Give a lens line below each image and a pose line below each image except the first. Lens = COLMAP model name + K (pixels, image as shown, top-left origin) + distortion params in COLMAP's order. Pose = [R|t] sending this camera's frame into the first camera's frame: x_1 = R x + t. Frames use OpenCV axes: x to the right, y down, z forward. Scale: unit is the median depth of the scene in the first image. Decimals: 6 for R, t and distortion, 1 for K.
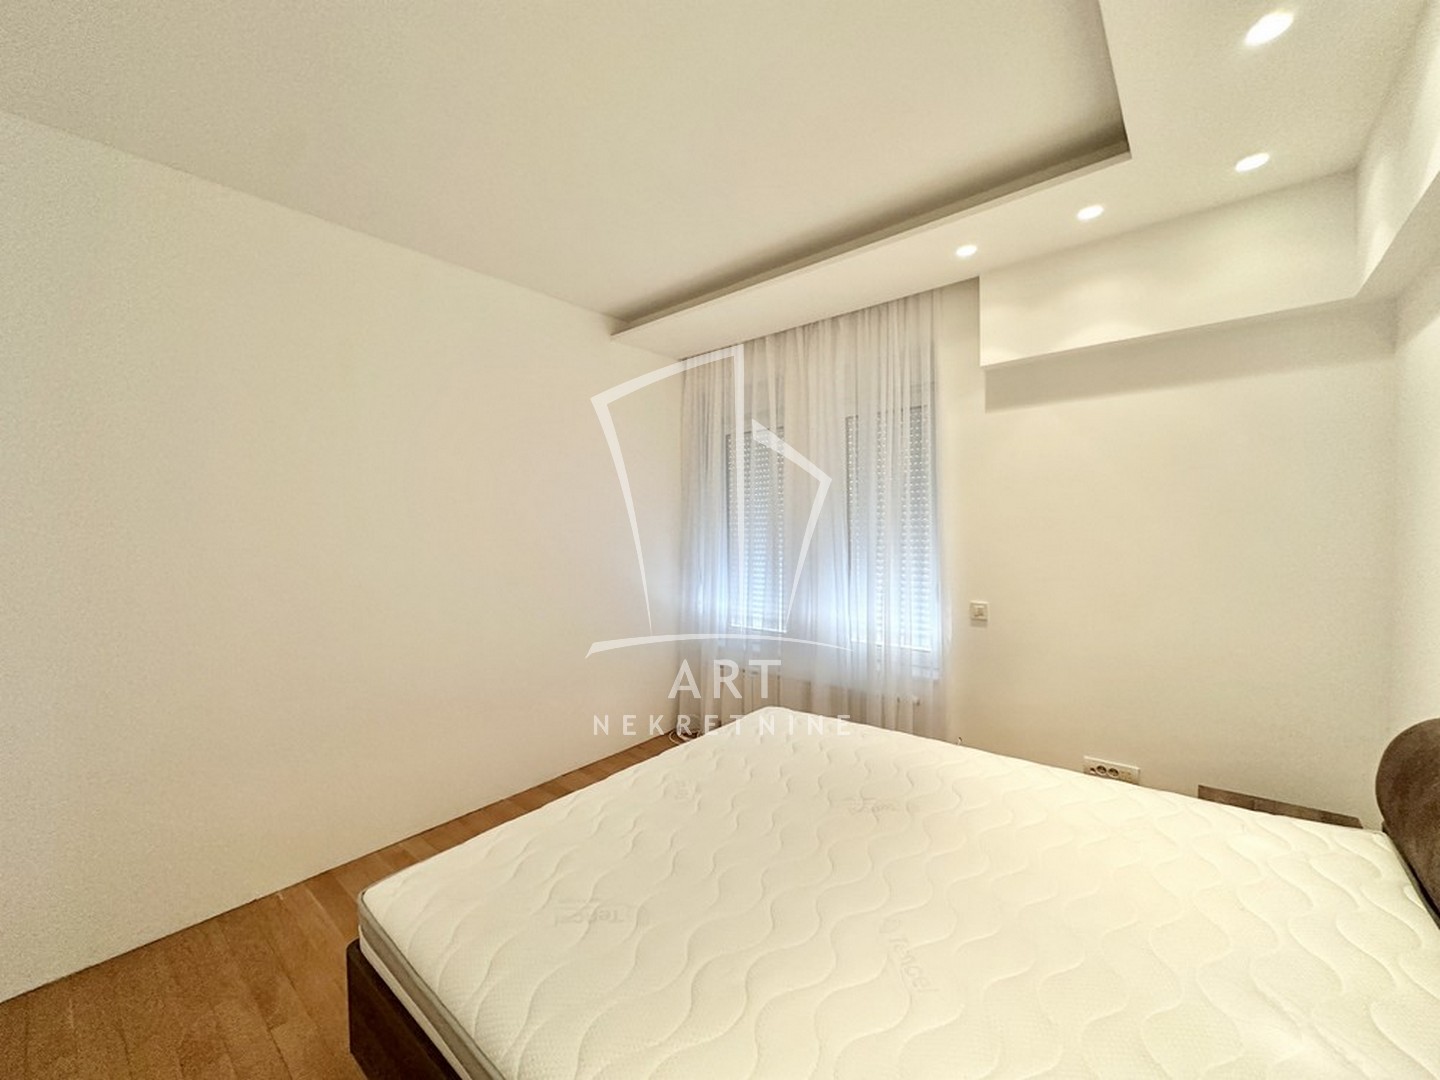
lens RADIAL K [[575.2, 0, 718.3], [0, 575.2, 538.6], [0, 0, 1]] dist [-0.002971, 0.000817]
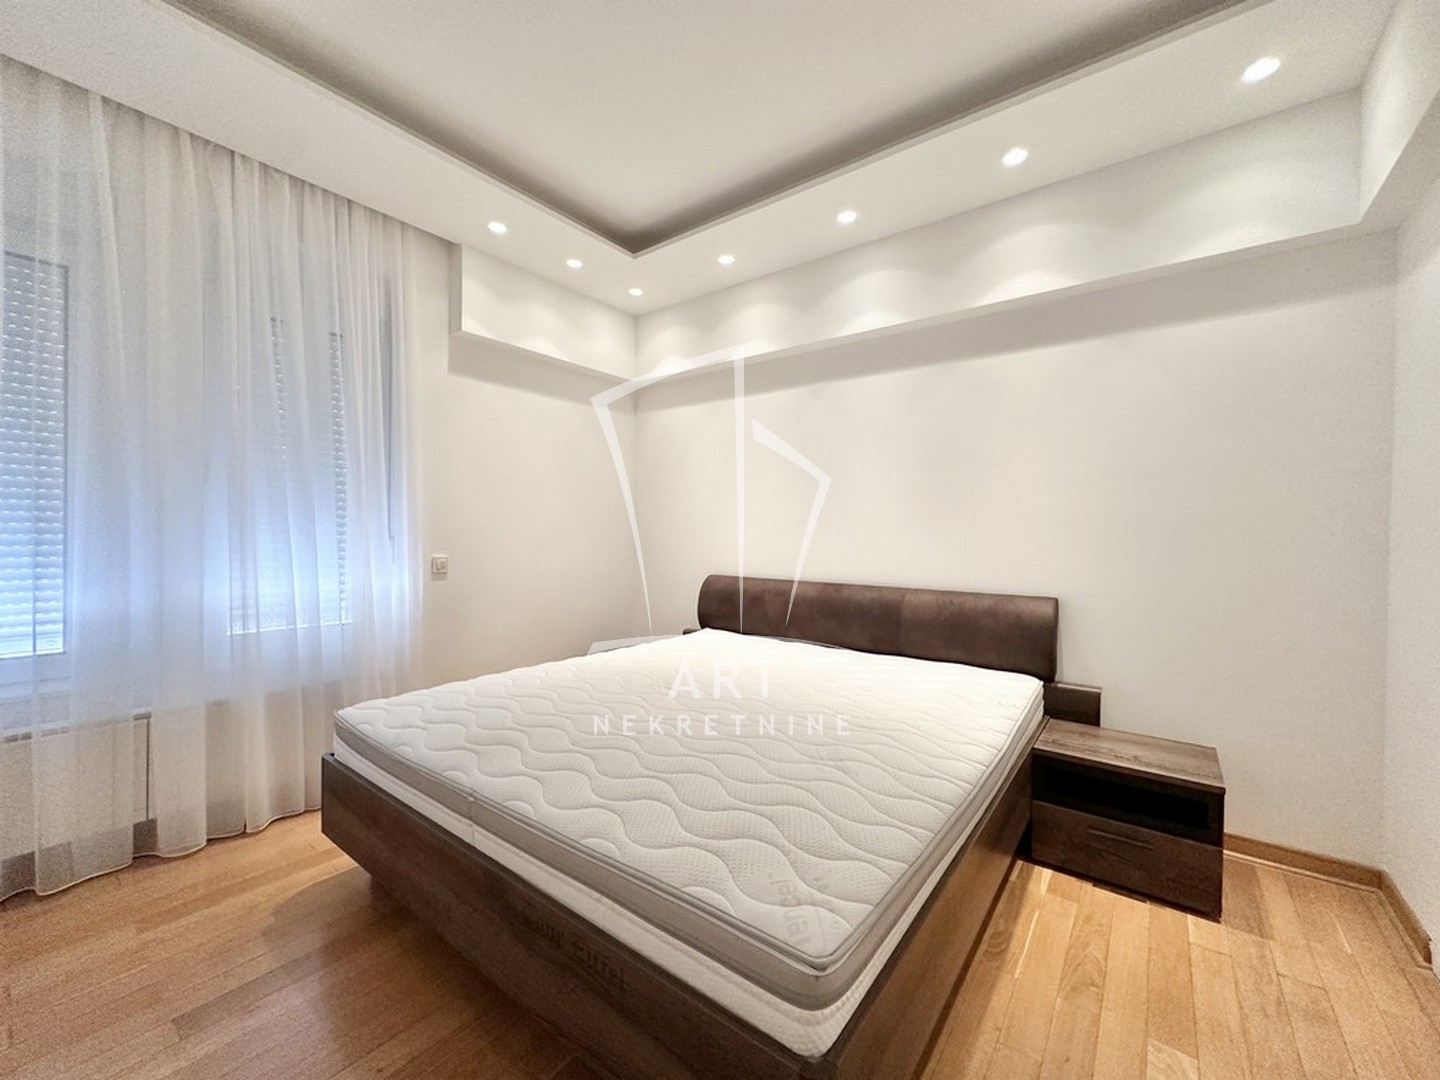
lens RADIAL K [[575.2, 0, 718.3], [0, 575.2, 538.6], [0, 0, 1]] dist [-0.002971, 0.000817]
pose [[-0.047273, -0.040796, 0.998049, -0.608119], [-0.047352, 0.998134, 0.038556, 0.014730], [-0.997759, -0.045437, -0.049116, 0.555802]]
